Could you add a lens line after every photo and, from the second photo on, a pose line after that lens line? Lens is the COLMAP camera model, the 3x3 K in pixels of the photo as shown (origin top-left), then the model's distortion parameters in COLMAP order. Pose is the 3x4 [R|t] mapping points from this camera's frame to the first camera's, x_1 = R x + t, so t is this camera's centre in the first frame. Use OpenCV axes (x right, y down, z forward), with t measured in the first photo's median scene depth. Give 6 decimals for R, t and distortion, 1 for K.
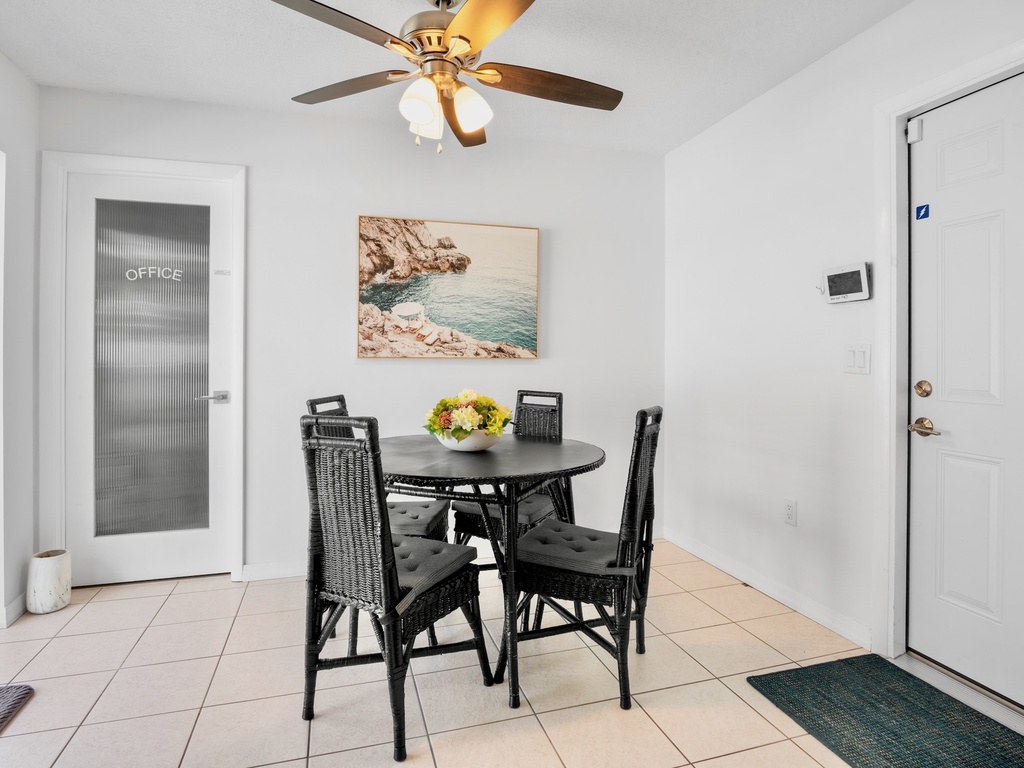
lens RADIAL K [[569.4, 0, 517.3], [0, 569.4, 352.7], [0, 0, 1]] dist [-0.031735, 0.000714]
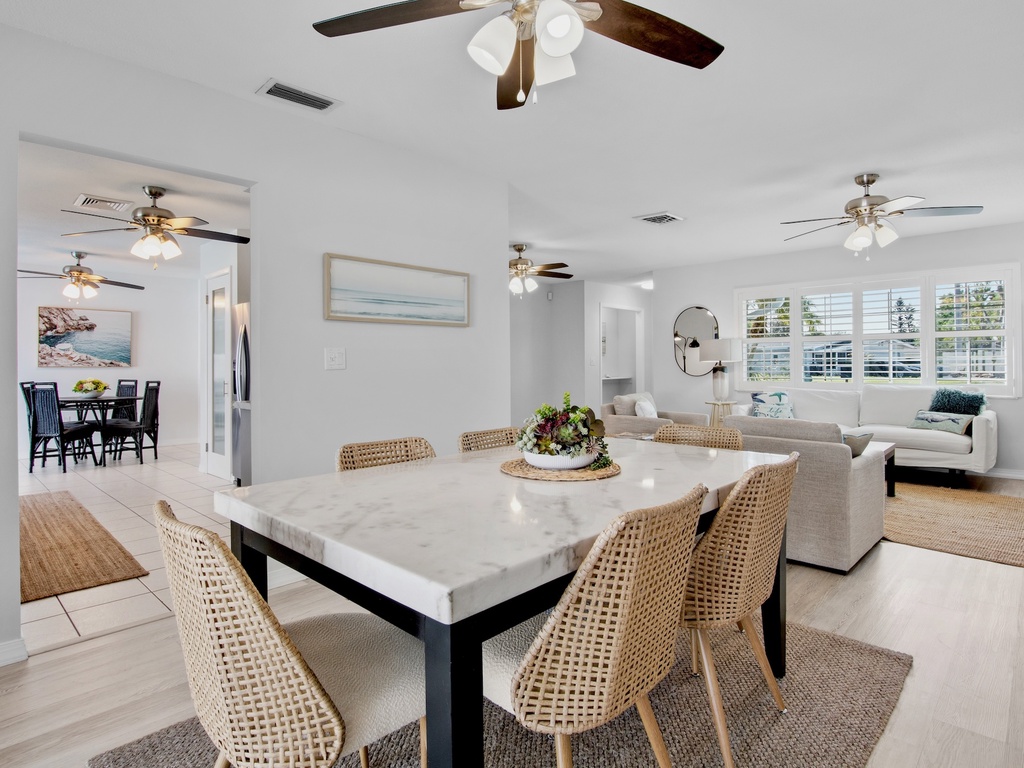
lens RADIAL K [[569.4, 0, 520.8], [0, 569.4, 360.3], [0, 0, 1]] dist [-0.031735, 0.000714]
pose [[0.871194, -0.001294, 0.490938, 0.328220], [0.002412, 0.999996, -0.001644, -0.010077], [-0.490933, 0.002616, 0.871193, -1.973930]]
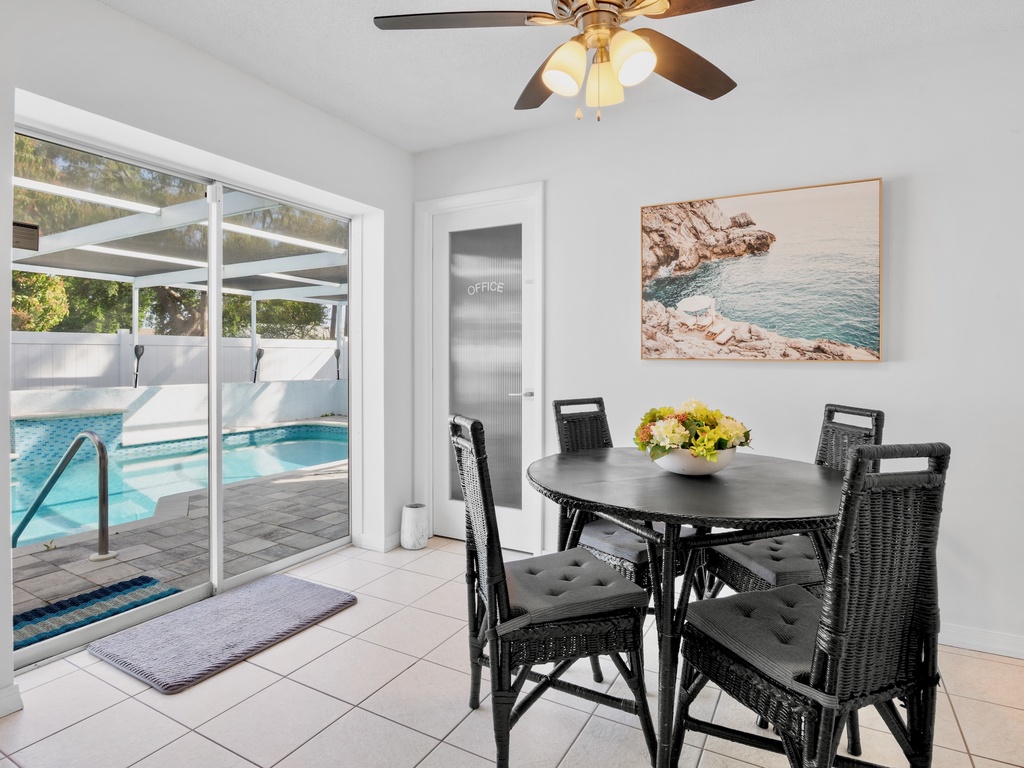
lens RADIAL K [[569.4, 0, 507.0], [0, 569.4, 357.2], [0, 0, 1]] dist [-0.031735, 0.000714]
pose [[0.683483, 0.001590, -0.729964, 0.249297], [0.001669, 0.999992, 0.003741, 0.001785], [0.729964, -0.003775, 0.683475, 0.196464]]
